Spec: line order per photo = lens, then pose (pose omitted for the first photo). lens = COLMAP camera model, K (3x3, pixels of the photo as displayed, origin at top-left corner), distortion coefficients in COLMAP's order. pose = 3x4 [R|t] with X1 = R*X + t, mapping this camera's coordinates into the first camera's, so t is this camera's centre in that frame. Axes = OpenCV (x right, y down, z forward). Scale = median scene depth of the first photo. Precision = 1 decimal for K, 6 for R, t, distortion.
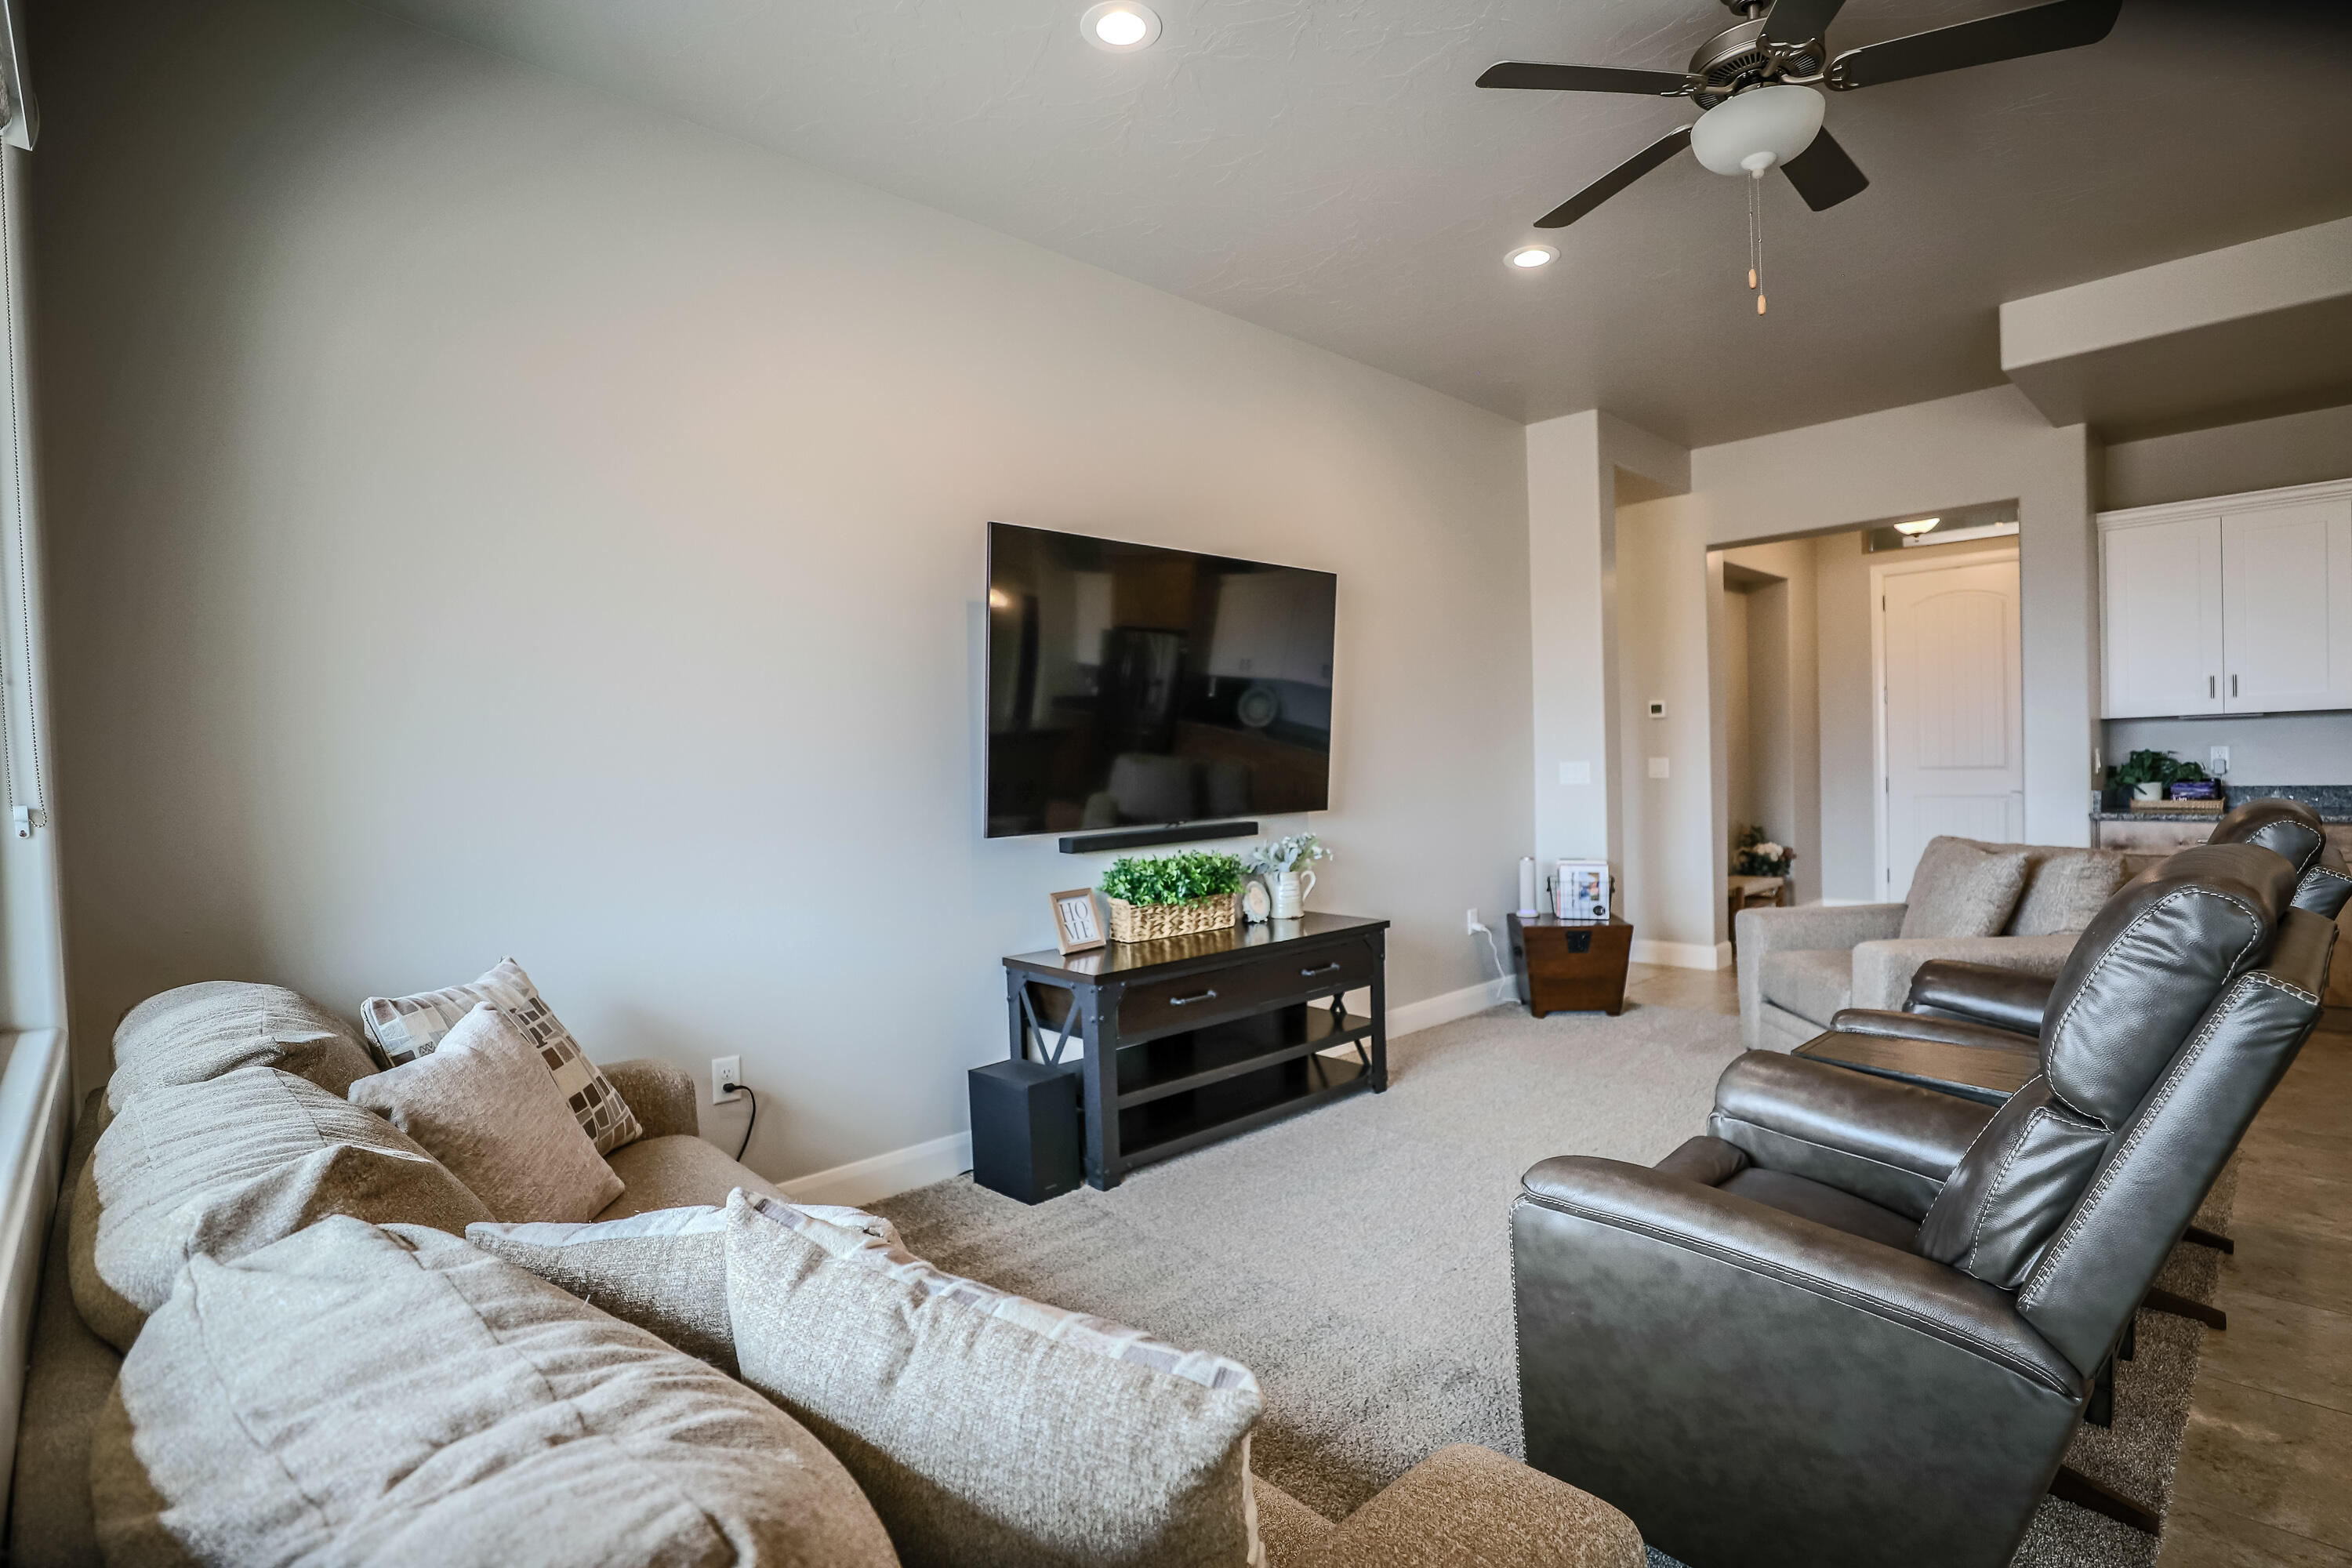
lens RADIAL K [[1163.4, 0, 1176.0], [0, 1163.4, 784.0], [0, 0, 1]] dist [-0.031187, 0.000021]
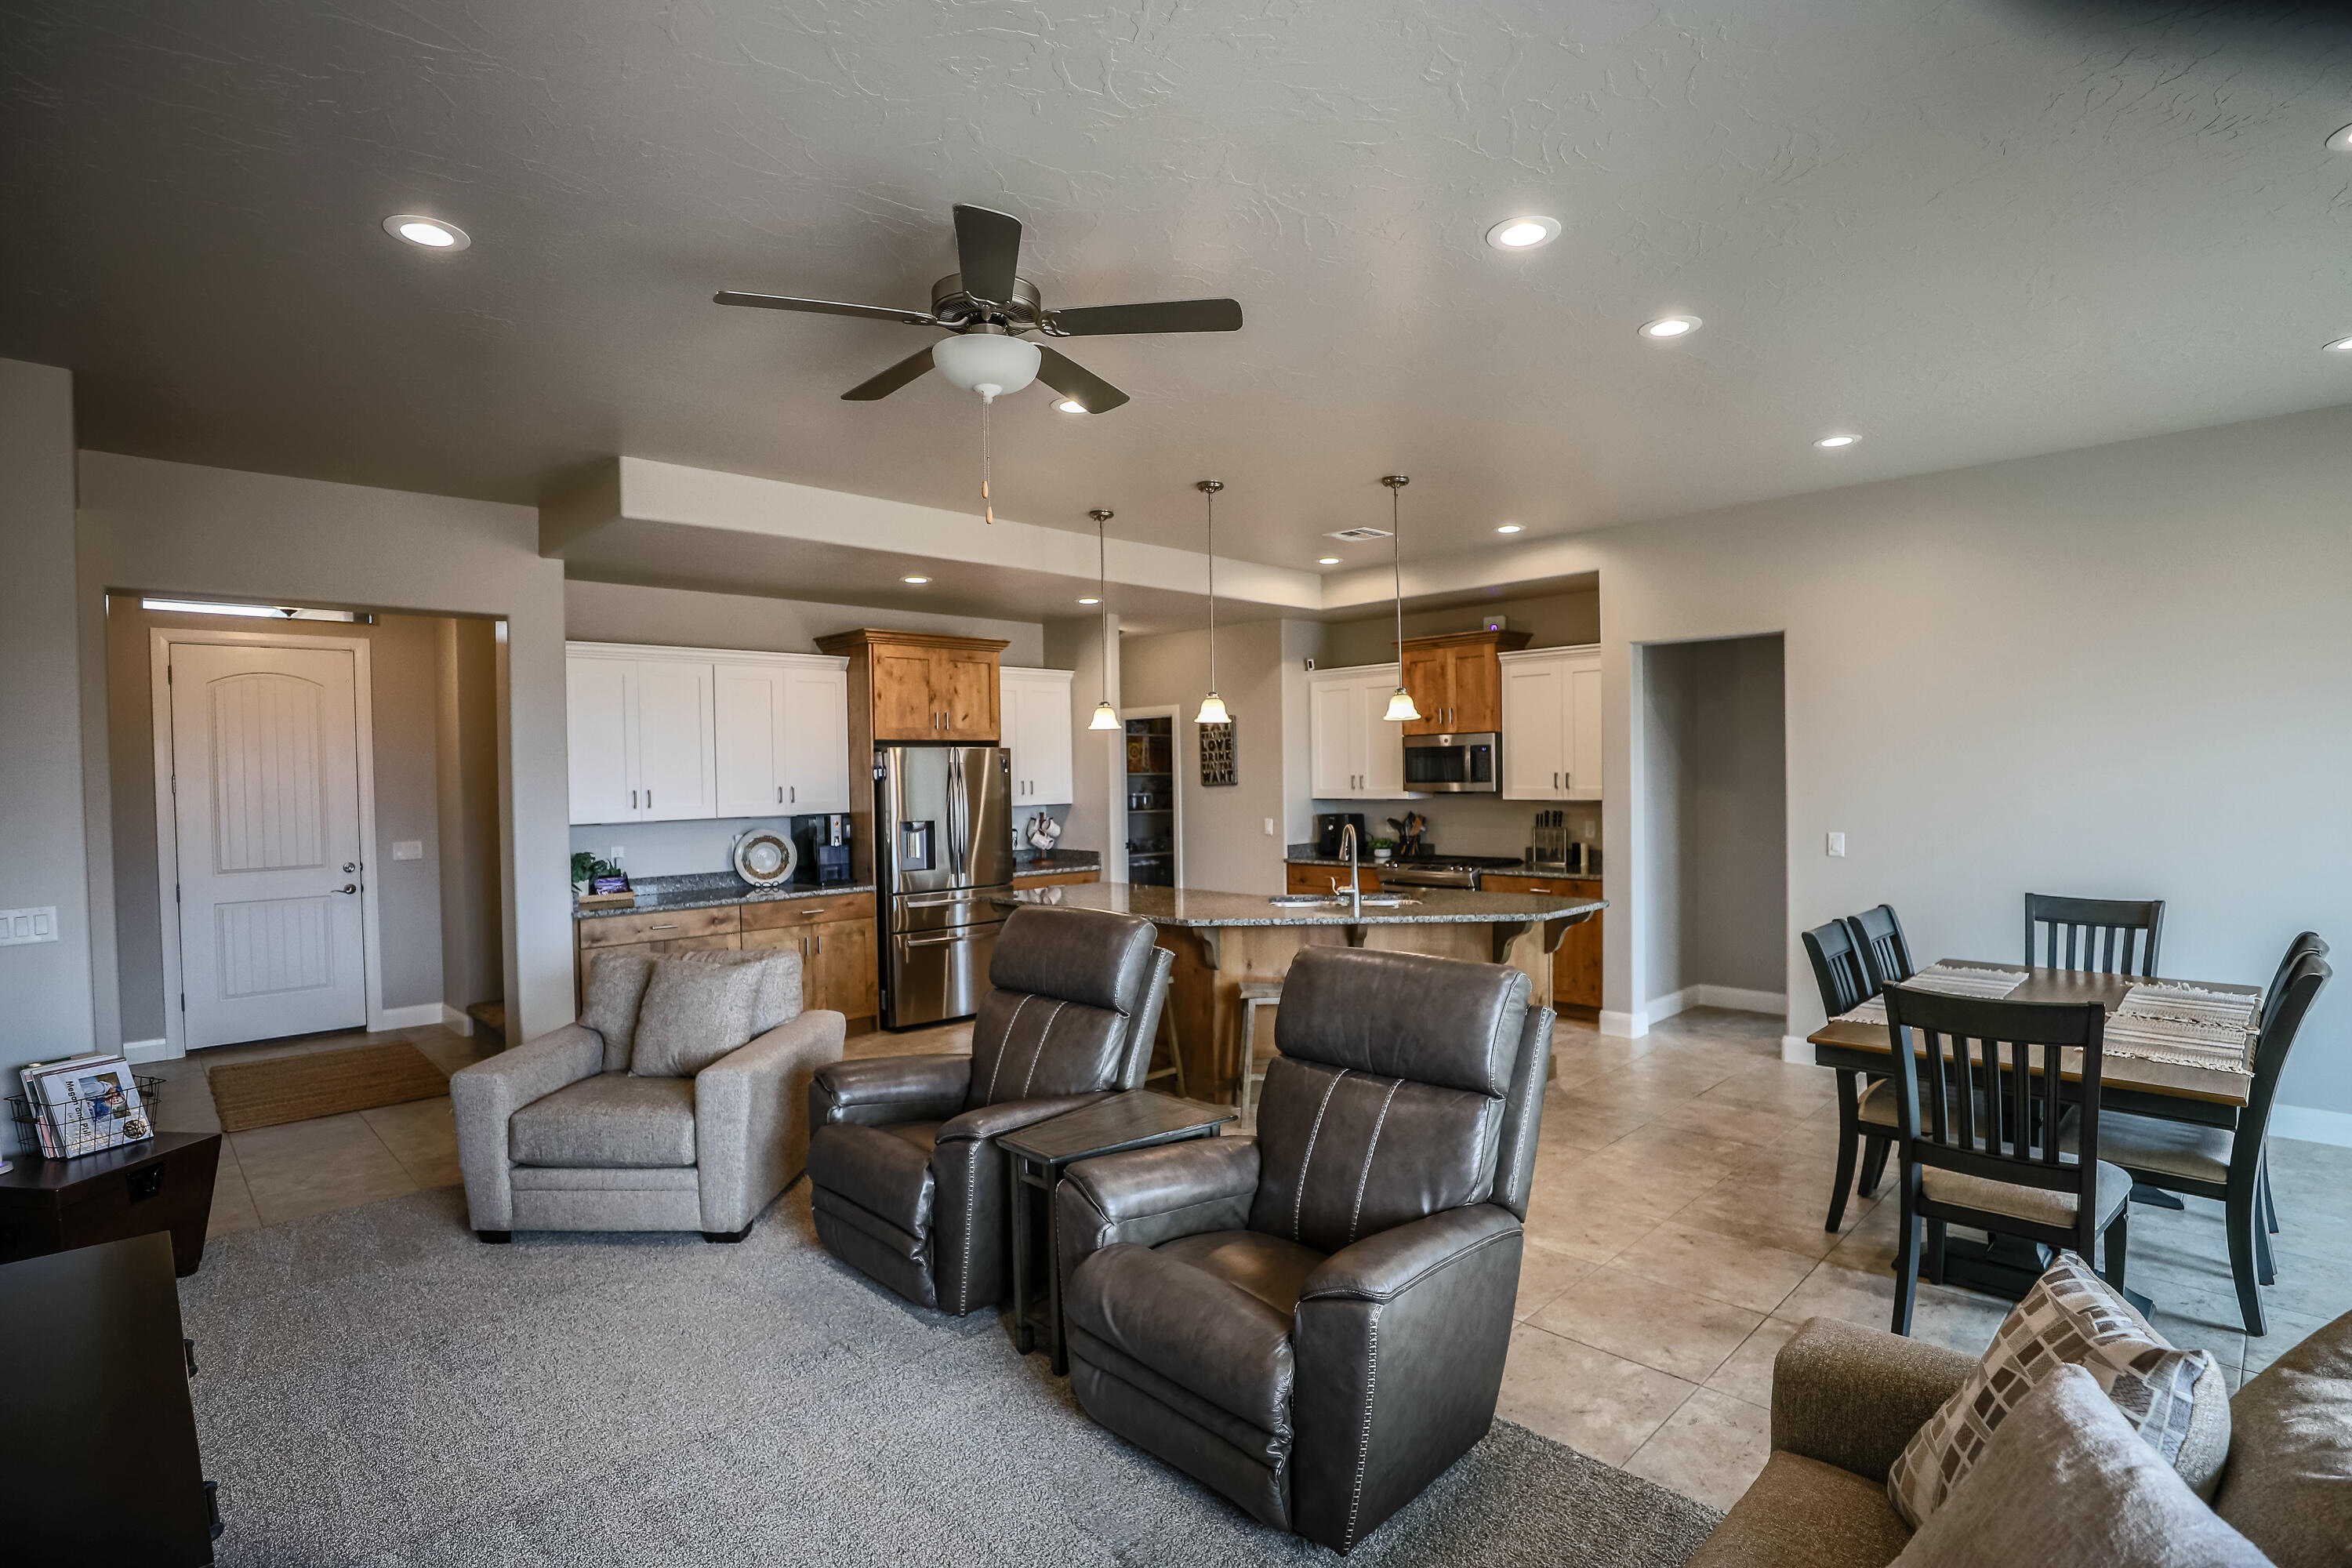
lens RADIAL K [[1163.4, 0, 1176.0], [0, 1163.4, 784.0], [0, 0, 1]] dist [-0.031187, 0.000021]
pose [[-0.018433, 0.009392, 0.999786, -0.305814], [0.037914, 0.999243, -0.008688, -0.063099], [-0.999111, 0.037746, -0.018775, 0.400911]]
